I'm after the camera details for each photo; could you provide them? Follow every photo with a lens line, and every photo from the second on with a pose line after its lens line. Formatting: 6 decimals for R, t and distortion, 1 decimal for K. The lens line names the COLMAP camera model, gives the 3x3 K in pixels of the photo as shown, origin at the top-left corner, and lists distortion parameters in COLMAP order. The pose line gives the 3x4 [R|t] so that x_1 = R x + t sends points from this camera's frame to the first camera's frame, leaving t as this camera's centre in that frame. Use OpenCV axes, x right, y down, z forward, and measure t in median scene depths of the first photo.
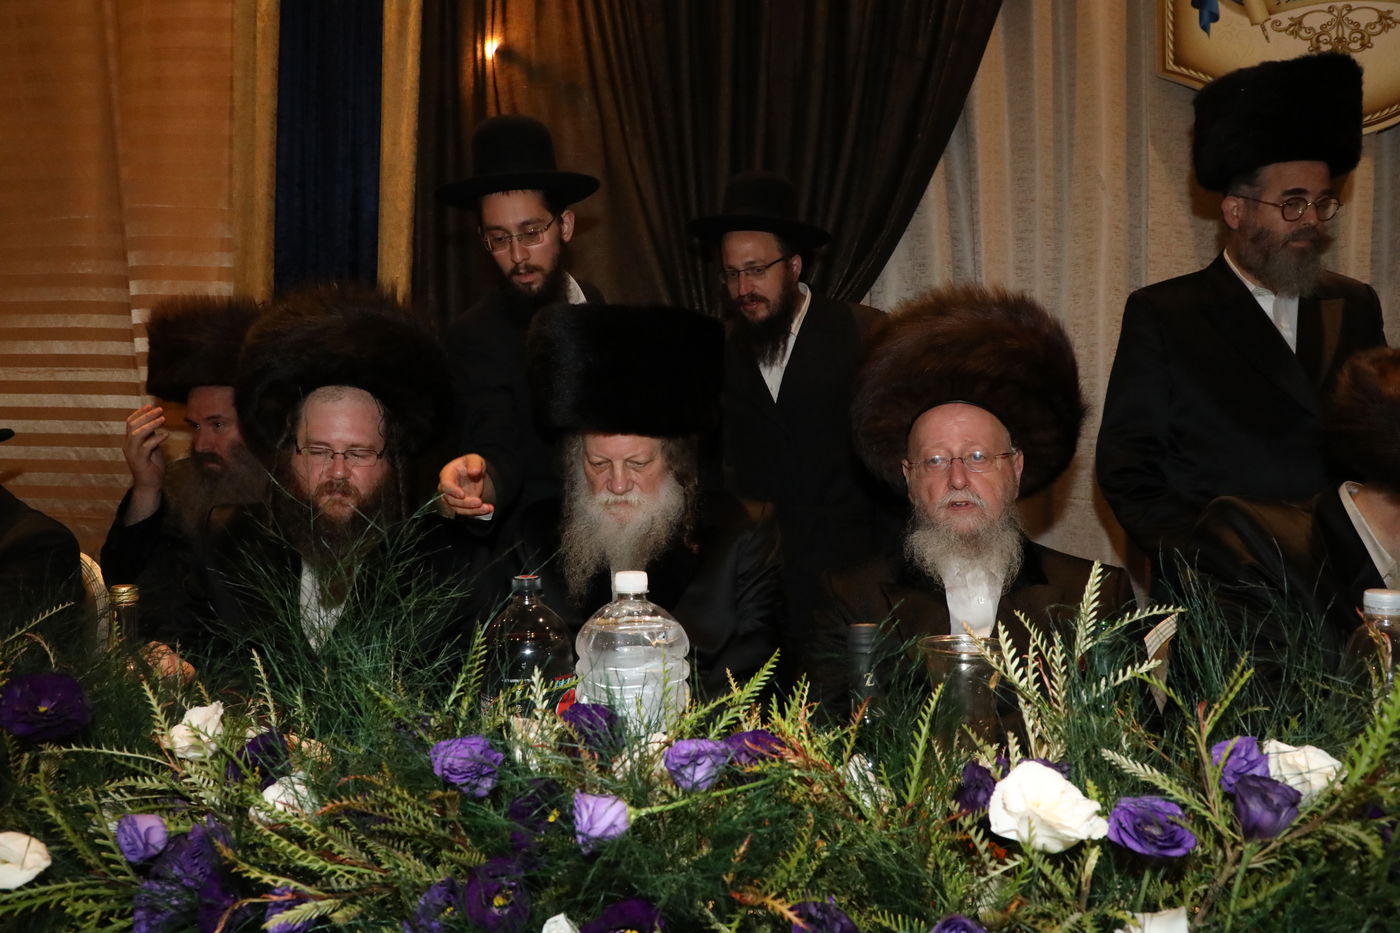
lens RADIAL K [[980.7, 0, 702.4], [0, 980.7, 473.7], [0, 0, 1]] dist [-0.044018, 0.031757]
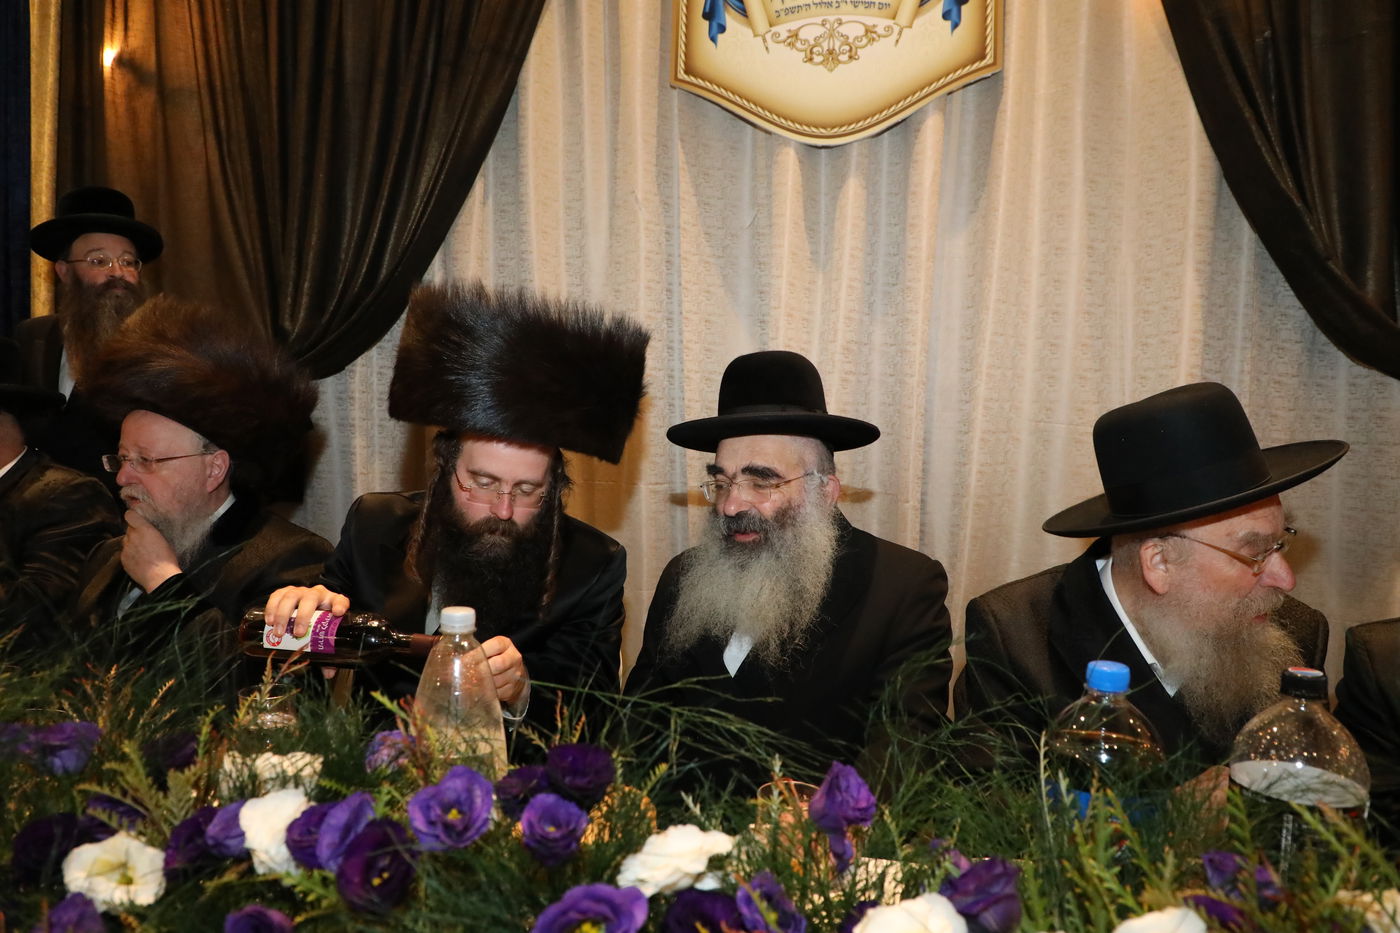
lens RADIAL K [[980.7, 0, 698.9], [0, 980.7, 463.8], [0, 0, 1]] dist [-0.044018, 0.031757]
pose [[0.999118, 0.022088, -0.035706, 0.561087], [-0.021106, 0.999395, 0.027654, -0.030912], [0.036295, -0.026876, 0.998980, -0.065592]]
